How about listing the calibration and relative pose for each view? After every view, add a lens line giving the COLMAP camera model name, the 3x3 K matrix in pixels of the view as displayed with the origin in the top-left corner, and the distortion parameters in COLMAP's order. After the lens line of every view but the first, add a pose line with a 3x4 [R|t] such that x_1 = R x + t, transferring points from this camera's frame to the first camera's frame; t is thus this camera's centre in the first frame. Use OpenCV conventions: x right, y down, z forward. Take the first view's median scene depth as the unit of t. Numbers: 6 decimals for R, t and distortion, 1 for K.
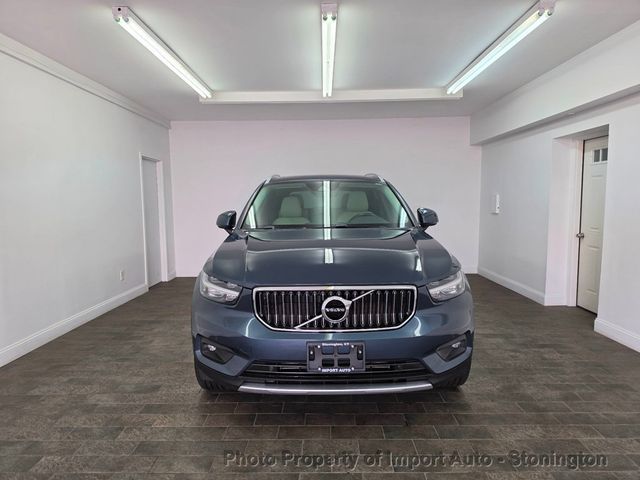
lens RADIAL K [[448.7, 0, 315.8], [0, 448.7, 242.2], [0, 0, 1]] dist [0.003393, -0.005129]
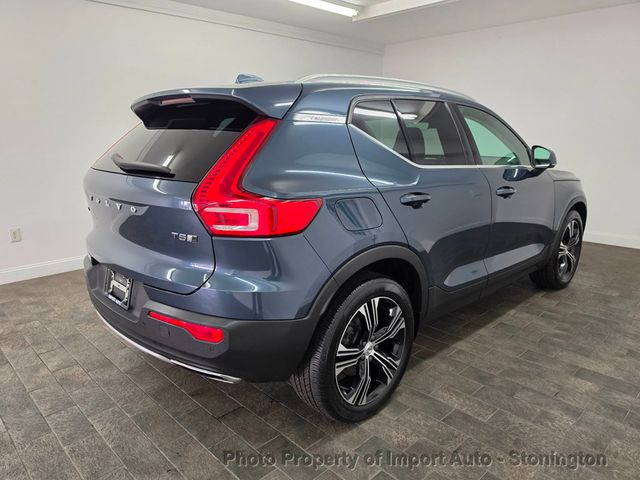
lens RADIAL K [[447.6, 0, 317.8], [0, 447.6, 240.9], [0, 0, 1]] dist [0.038268, -0.062019]
pose [[0.707879, 0.173672, -0.684649, 0.582514], [-0.071204, 0.981909, 0.175457, -0.047766], [0.702735, -0.075453, 0.707439, 0.396312]]
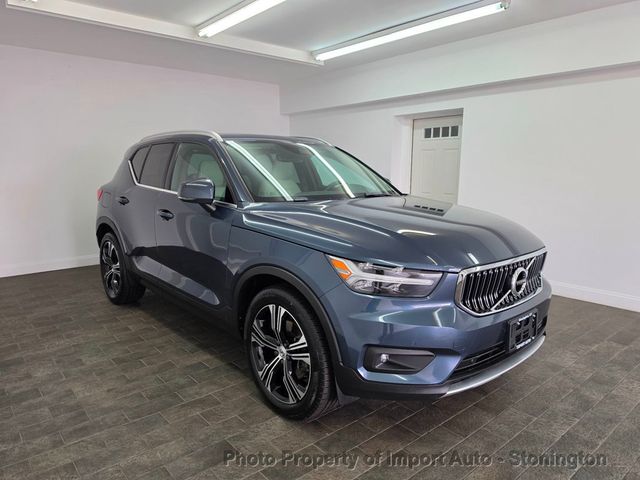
lens RADIAL K [[446.4, 0, 317.6], [0, 446.4, 239.7], [0, 0, 1]] dist [0.034607, -0.046654]
pose [[0.753025, -0.092238, 0.651495, -0.553285], [0.053392, 0.995426, 0.079219, -0.021218], [-0.655823, -0.024870, 0.754505, 0.350913]]
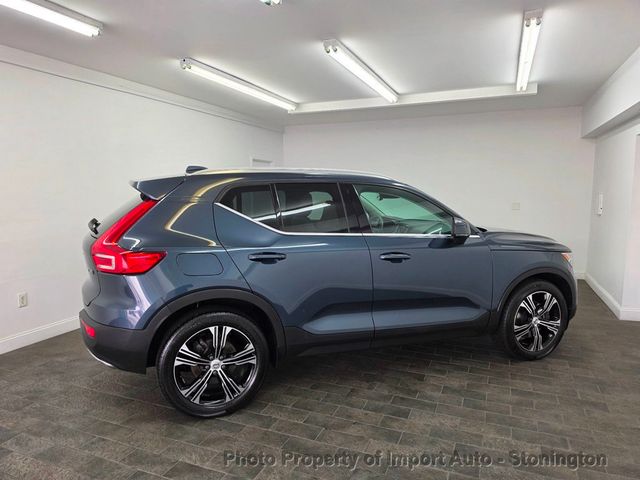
lens RADIAL K [[443.9, 0, 310.9], [0, 443.9, 242.4], [0, 0, 1]] dist [0.035600, -0.050864]
pose [[0.926255, 0.052708, -0.373195, 0.372708], [-0.042066, 0.998444, 0.036607, -0.030221], [0.374544, -0.018208, 0.927030, -0.094759]]
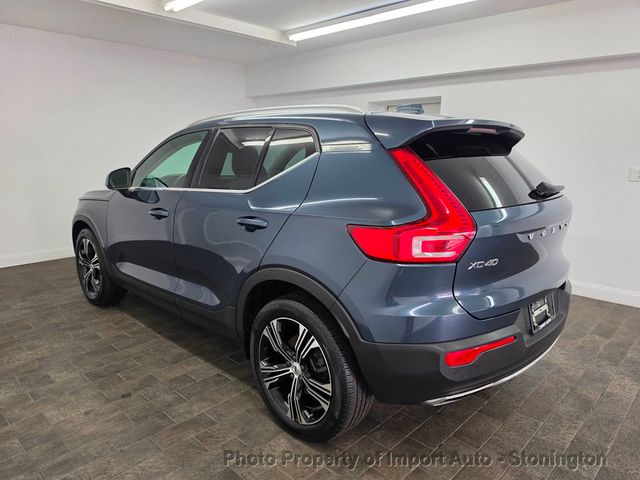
lens RADIAL K [[448.7, 0, 315.8], [0, 448.7, 242.2], [0, 0, 1]] dist [0.003393, -0.005129]
pose [[0.682278, -0.131415, 0.719185, -0.565636], [0.051482, 0.989906, 0.132043, -0.052557], [-0.729278, -0.053064, 0.682157, 0.436063]]
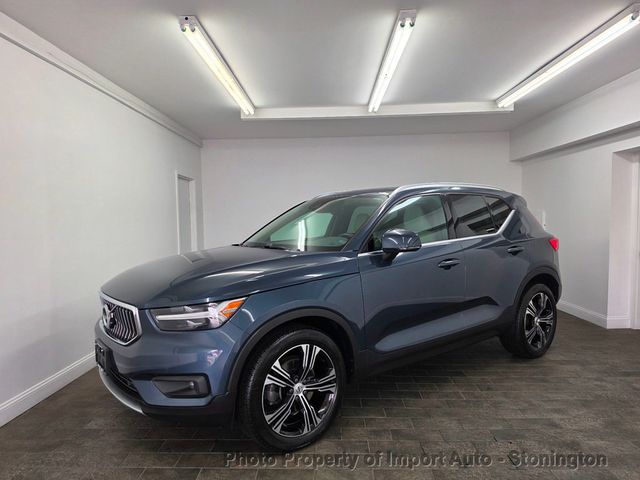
lens RADIAL K [[443.9, 0, 310.9], [0, 443.9, 242.4], [0, 0, 1]] dist [0.035600, -0.050864]
pose [[0.999724, -0.003859, -0.023182, -0.127134], [0.002887, 0.999121, -0.041812, -0.002311], [0.023323, 0.041734, 0.998857, 0.064087]]
